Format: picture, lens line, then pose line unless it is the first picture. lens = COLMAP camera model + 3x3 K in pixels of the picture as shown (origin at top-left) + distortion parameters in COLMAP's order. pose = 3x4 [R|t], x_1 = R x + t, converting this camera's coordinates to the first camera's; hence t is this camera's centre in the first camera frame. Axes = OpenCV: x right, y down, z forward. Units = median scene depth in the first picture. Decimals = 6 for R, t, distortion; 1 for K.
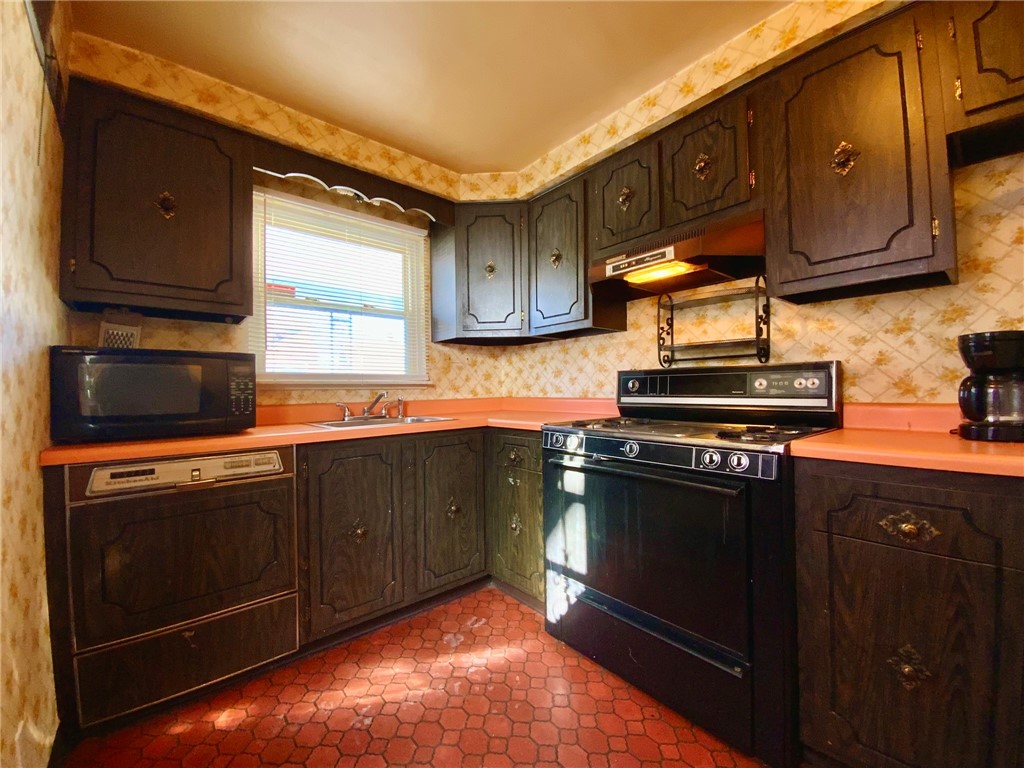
lens RADIAL K [[415.6, 0, 509.1], [0, 415.6, 385.2], [0, 0, 1]] dist [0.010948, -0.012904]
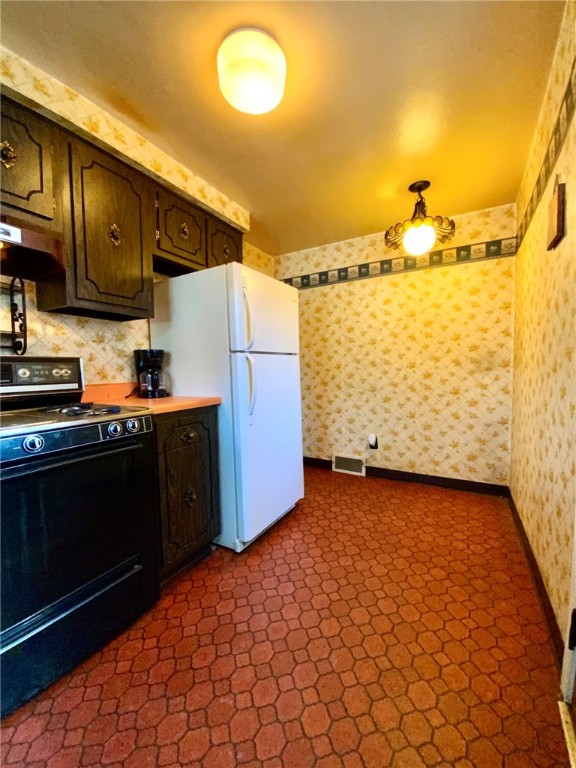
lens RADIAL K [[311.7, 0, 289.9], [0, 311.7, 383.8], [0, 0, 1]] dist [0.010948, -0.012904]
pose [[-0.350015, -0.029814, 0.936270, -0.490076], [0.008727, 0.999346, 0.035085, 0.002904], [-0.936703, 0.020451, -0.349526, 0.645410]]
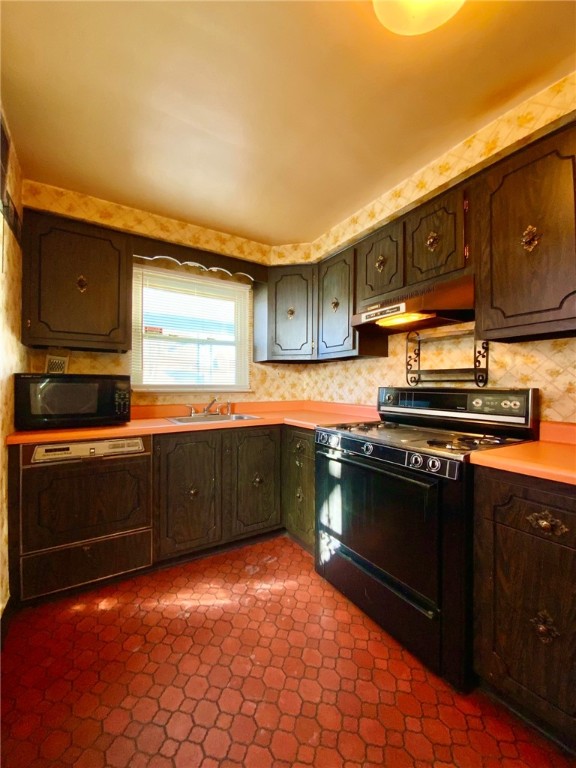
lens RADIAL K [[311.7, 0, 285.8], [0, 311.7, 383.5], [0, 0, 1]] dist [0.010948, -0.012904]
pose [[0.987161, 0.017119, -0.158809, 0.166187], [-0.016398, 0.999848, 0.005852, -0.063344], [0.158885, -0.003172, 0.987292, -0.081654]]
